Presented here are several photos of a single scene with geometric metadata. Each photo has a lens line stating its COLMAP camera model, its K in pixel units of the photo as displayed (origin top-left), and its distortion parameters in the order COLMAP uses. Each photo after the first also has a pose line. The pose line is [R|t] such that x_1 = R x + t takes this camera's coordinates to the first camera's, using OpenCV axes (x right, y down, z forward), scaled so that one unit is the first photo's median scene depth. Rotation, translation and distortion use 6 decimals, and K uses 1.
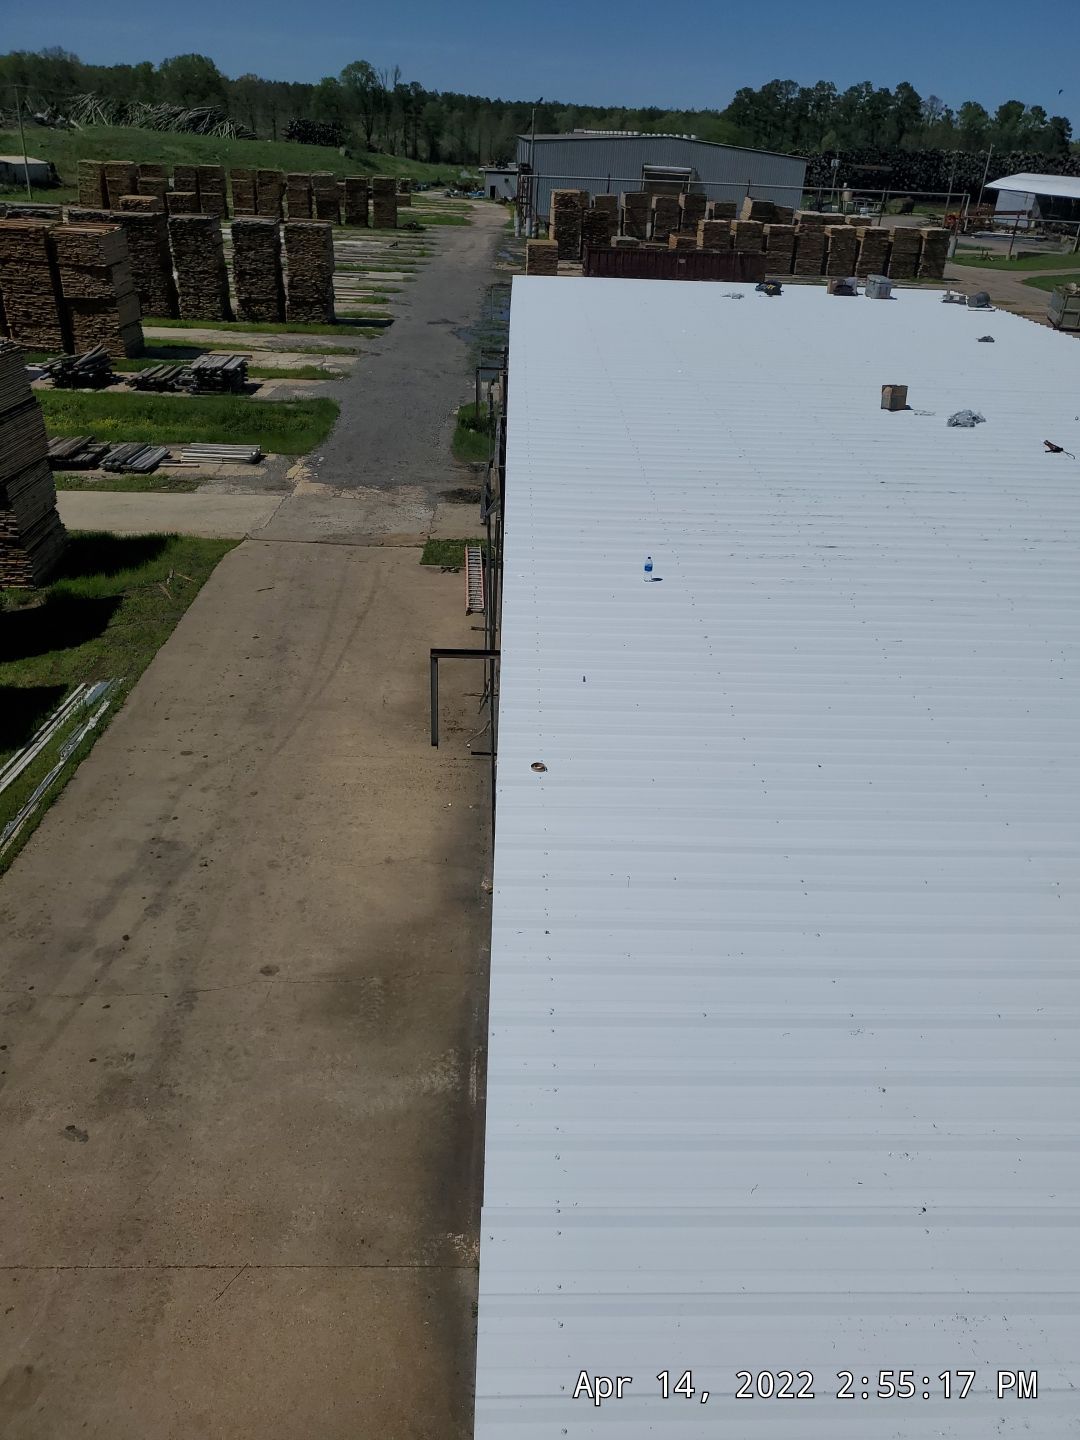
lens RADIAL K [[1174.8, 0, 560.7], [0, 1174.8, 723.7], [0, 0, 1]] dist [0.008347, 0.000300]
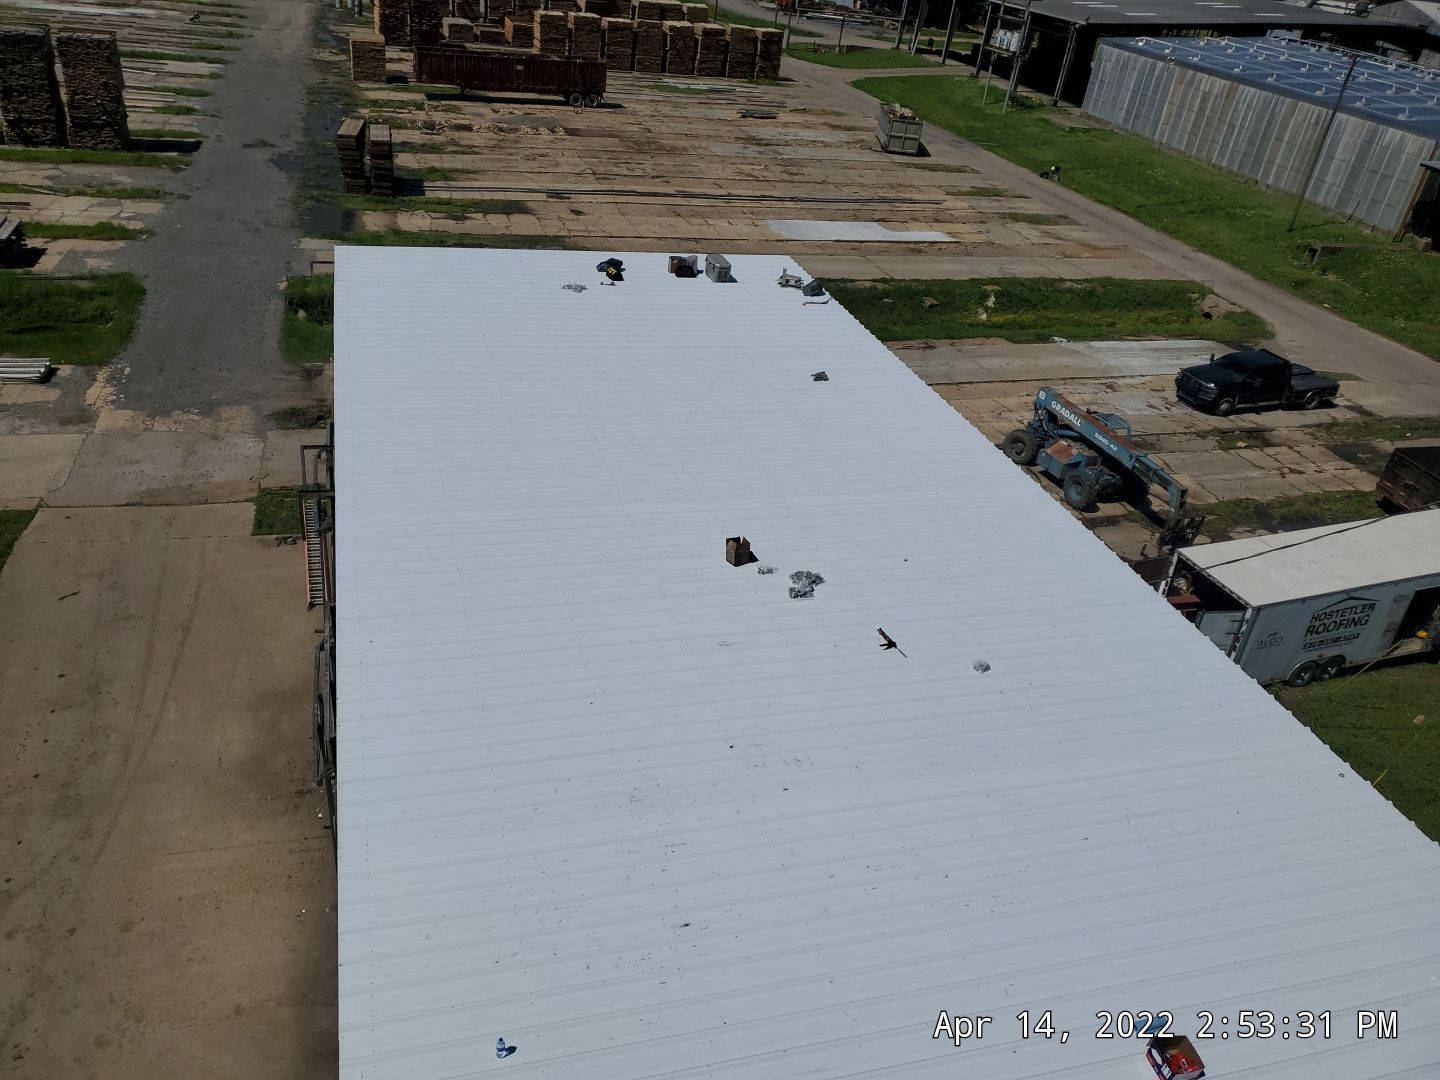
lens RADIAL K [[1162.6, 0, 720.0], [0, 1162.6, 605.2], [0, 0, 1]] dist [-0.014333, 0.038154]
pose [[0.968160, -0.067574, 0.241040, 0.009511], [0.046127, 0.994546, 0.093543, -0.108522], [-0.246046, -0.079446, 0.965997, 0.016103]]
